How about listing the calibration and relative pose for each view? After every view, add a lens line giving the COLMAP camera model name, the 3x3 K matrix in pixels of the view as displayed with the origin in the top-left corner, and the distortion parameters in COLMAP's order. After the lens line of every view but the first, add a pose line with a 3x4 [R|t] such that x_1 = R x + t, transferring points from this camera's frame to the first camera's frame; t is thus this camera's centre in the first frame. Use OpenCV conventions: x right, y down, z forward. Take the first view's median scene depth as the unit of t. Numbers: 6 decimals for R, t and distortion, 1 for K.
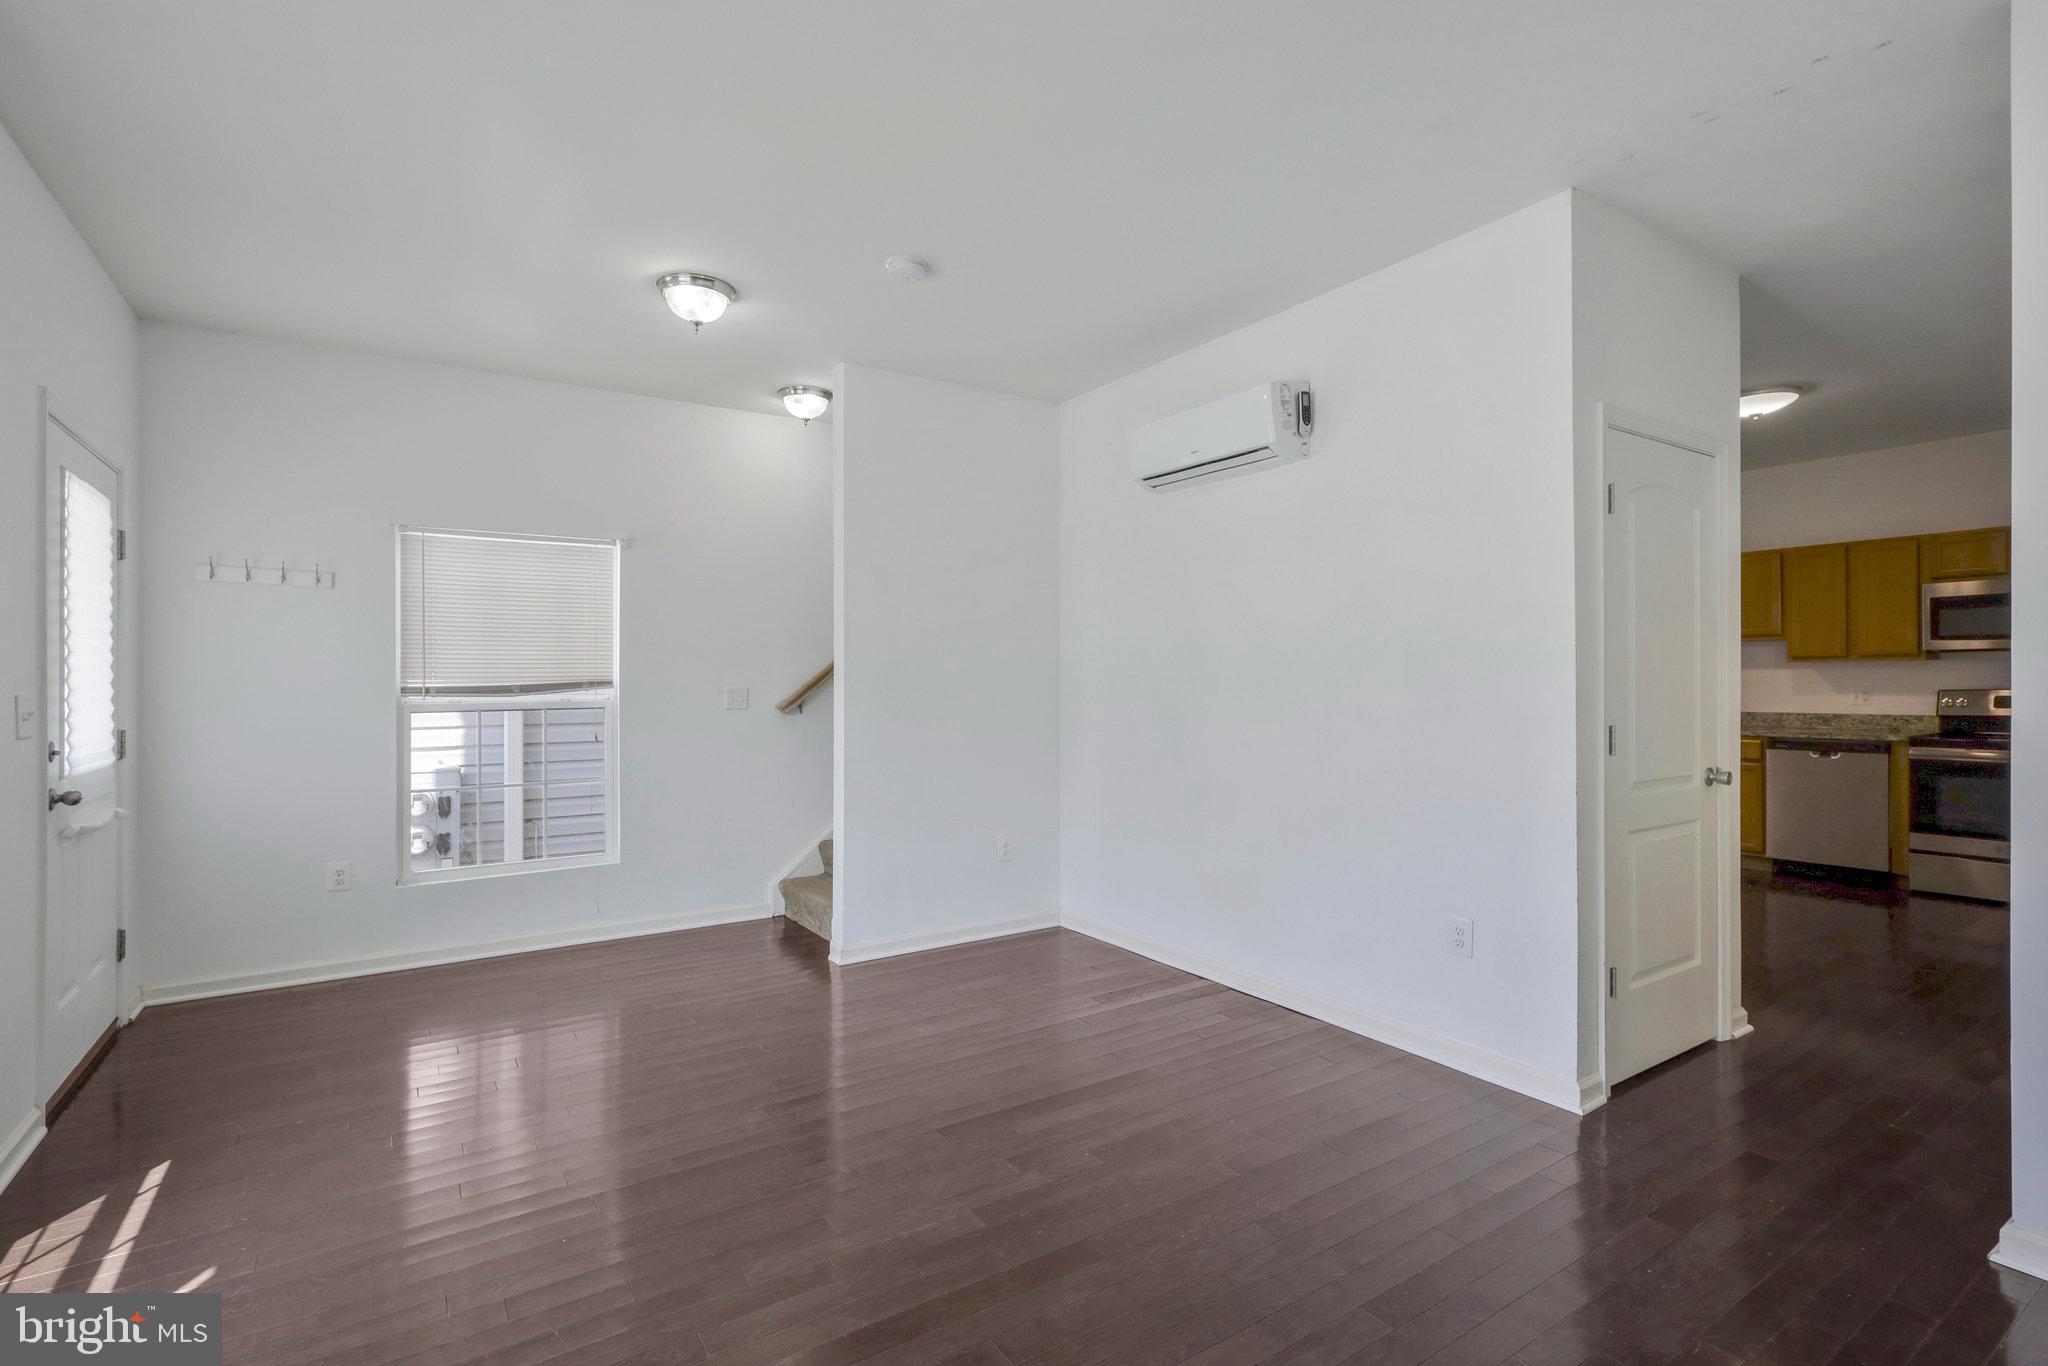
lens RADIAL K [[962.2, 0, 1020.3], [0, 962.2, 676.8], [0, 0, 1]] dist [0.000369, -0.000102]
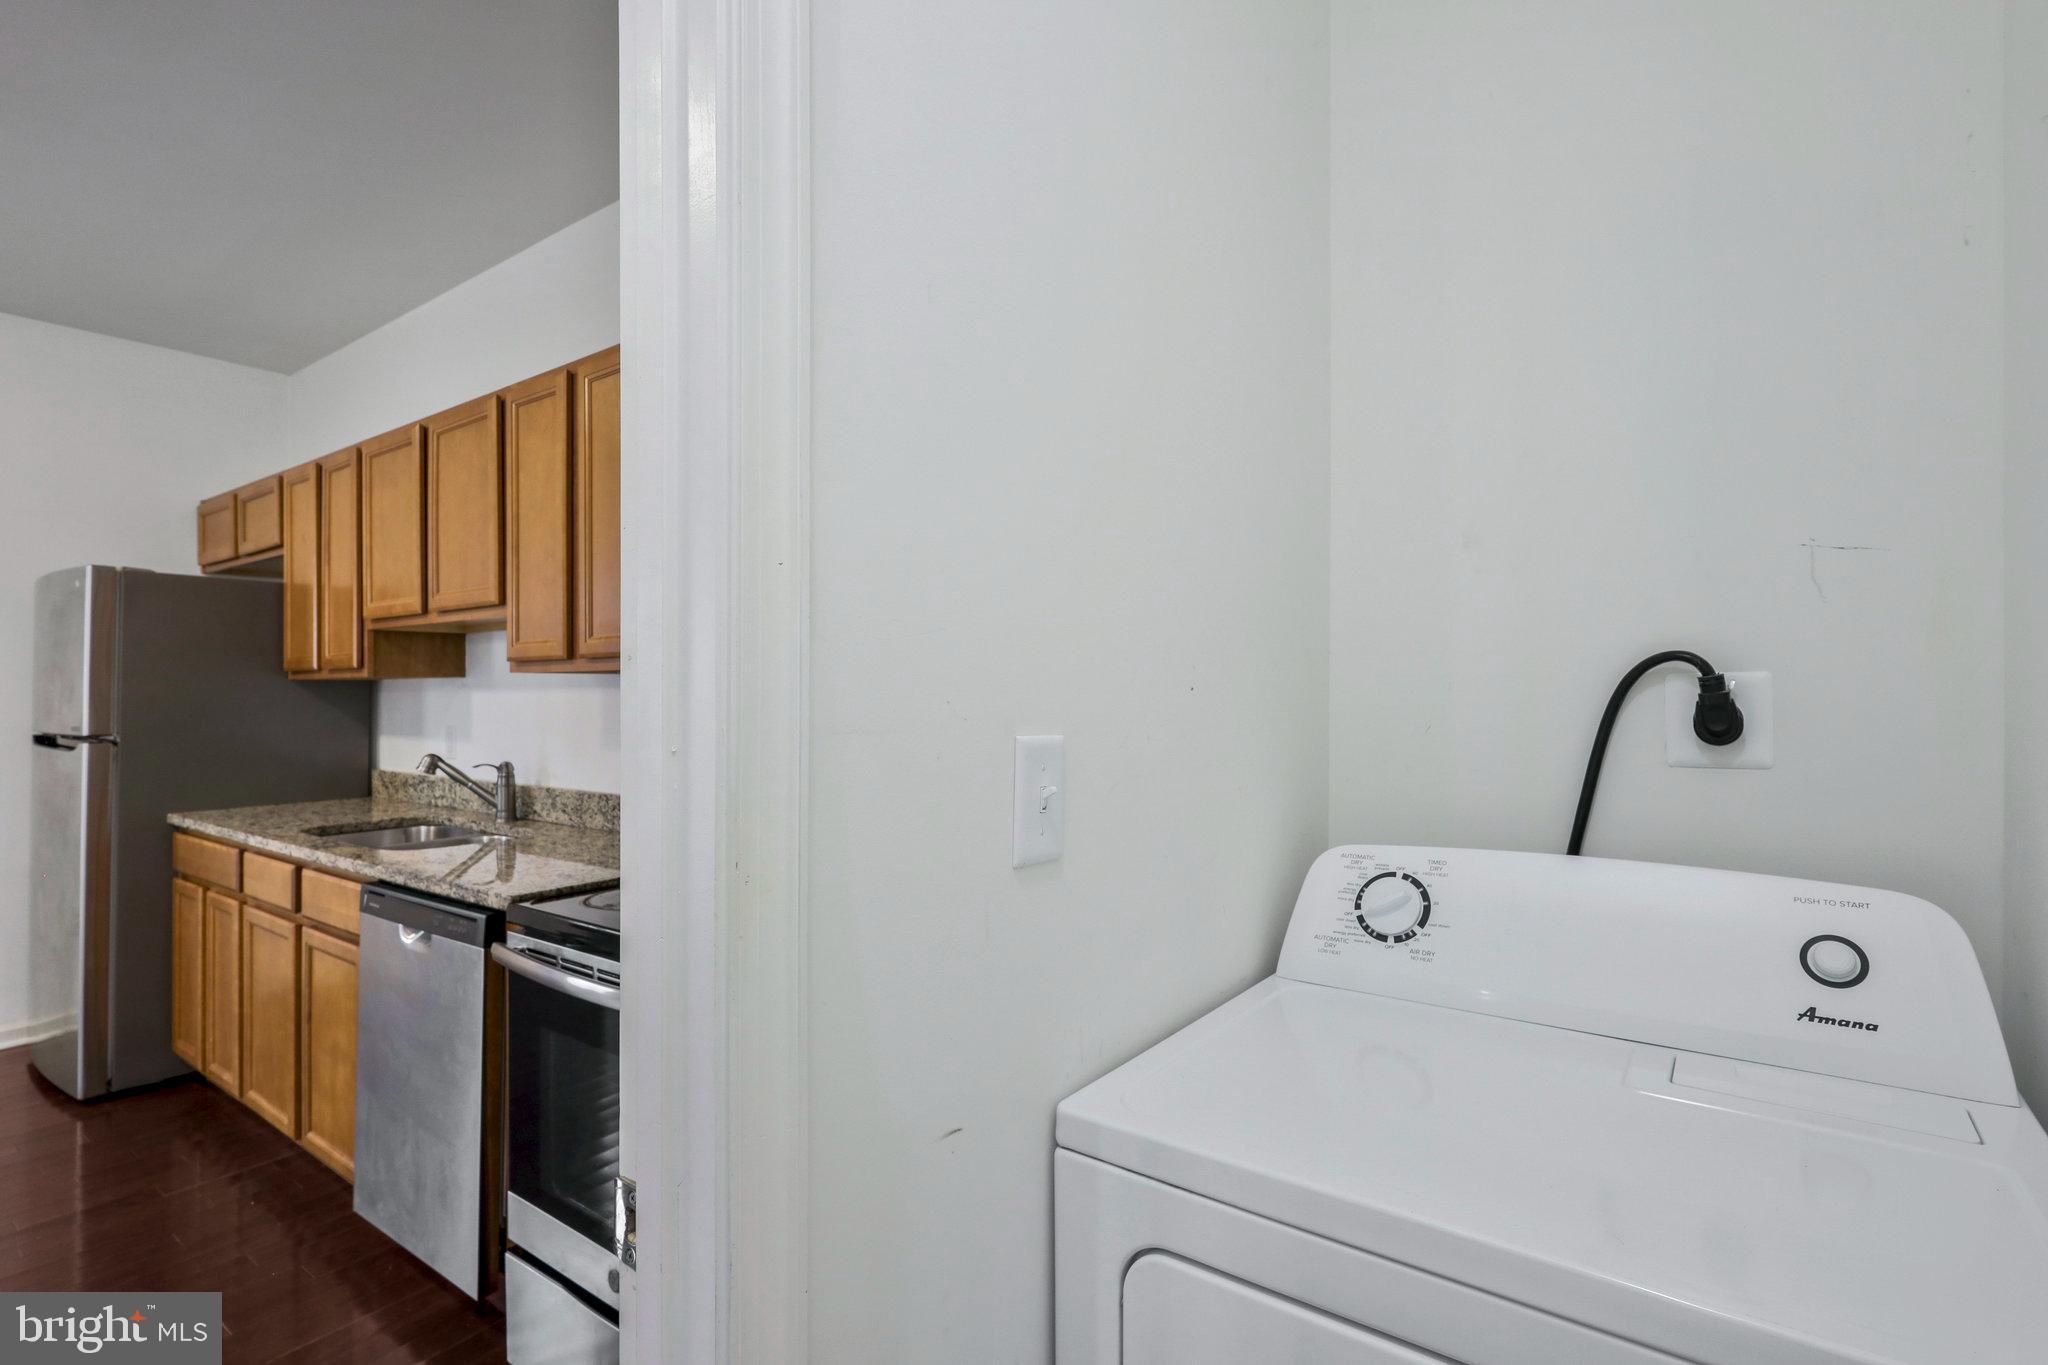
lens RADIAL K [[982.1, 0, 1058.7], [0, 982.1, 681.3], [0, 0, 1]] dist [0.001409, 0.000567]
pose [[0.933019, -0.000798, 0.359827, 0.940854], [0.001308, 0.999998, -0.001175, -0.012251], [-0.359826, 0.001567, 0.933018, 0.586409]]
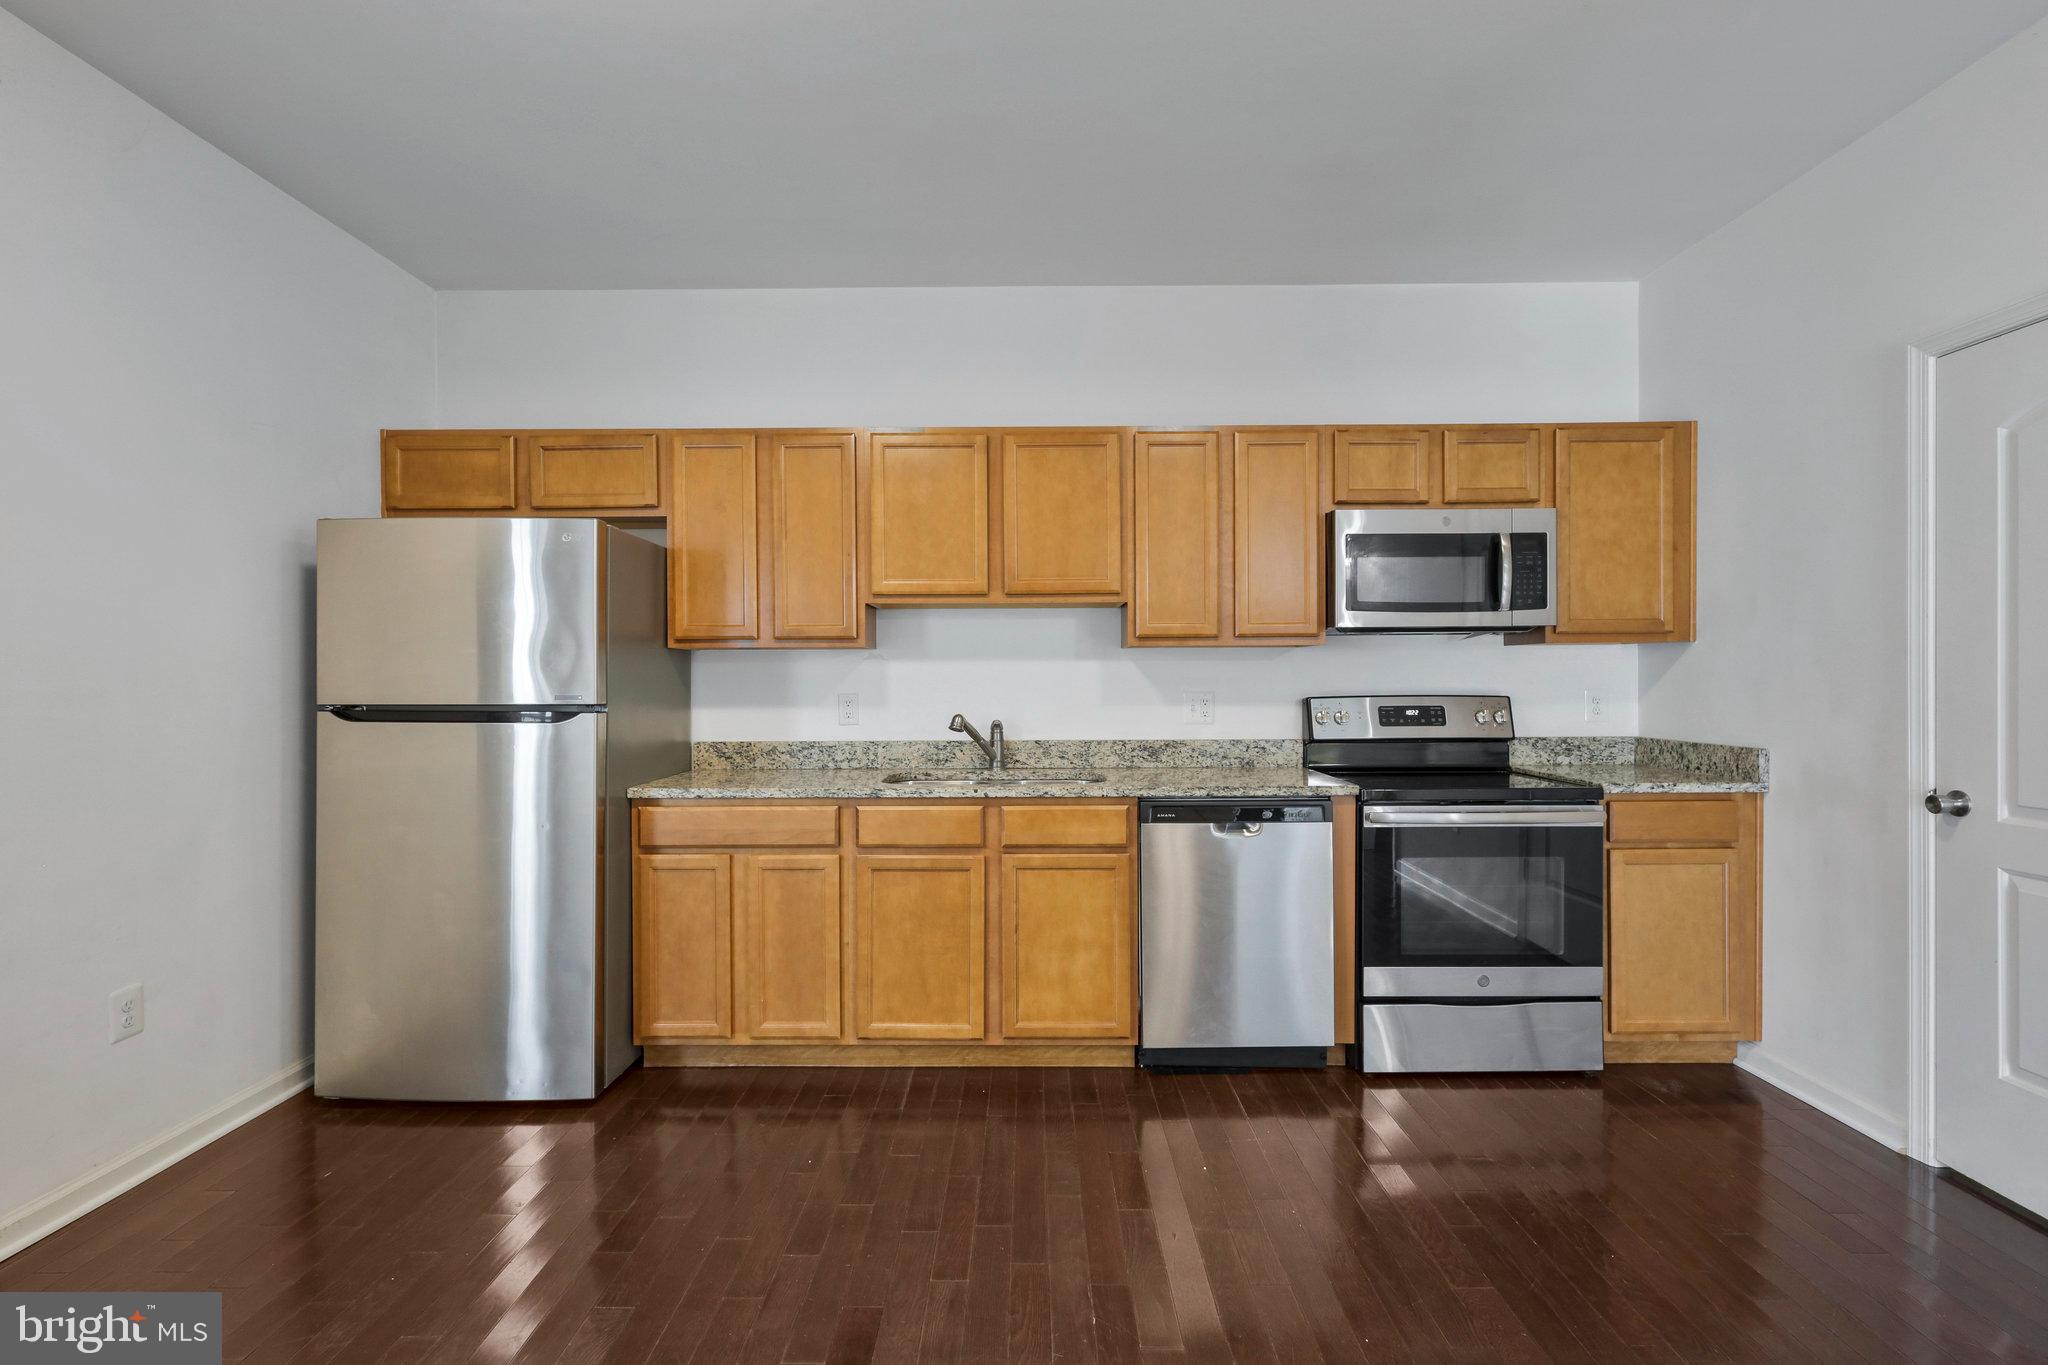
lens RADIAL K [[950.9, 0, 1029.7], [0, 950.9, 682.6], [0, 0, 1]] dist [0.002429, 0.000236]
pose [[0.549598, -0.003871, 0.835420, 0.365708], [-0.002330, 0.999978, 0.006166, 0.001629], [-0.835426, -0.005335, 0.549577, 0.829110]]
